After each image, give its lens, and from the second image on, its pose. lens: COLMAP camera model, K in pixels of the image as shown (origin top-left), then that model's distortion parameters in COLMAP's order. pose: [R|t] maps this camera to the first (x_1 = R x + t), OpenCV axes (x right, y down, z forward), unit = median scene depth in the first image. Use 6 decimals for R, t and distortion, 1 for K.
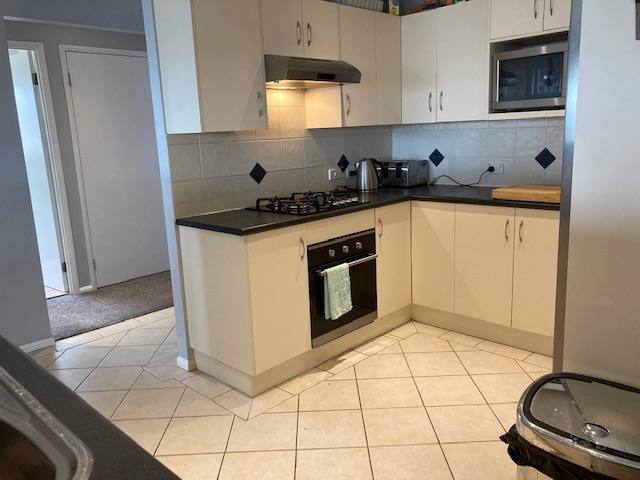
lens RADIAL K [[522.0, 0, 320.4], [0, 522.0, 238.1], [0, 0, 1]] dist [0.062153, -0.037817]
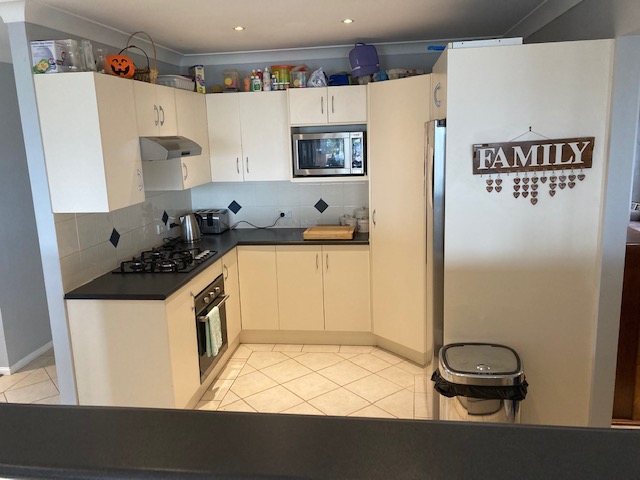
lens RADIAL K [[522.0, 0, 318.9], [0, 522.0, 241.7], [0, 0, 1]] dist [0.062153, -0.037817]
pose [[0.797325, -0.105493, 0.594259, -0.427331], [0.120234, 0.992634, 0.014894, -0.082548], [-0.591453, 0.059574, 0.804136, -0.104588]]
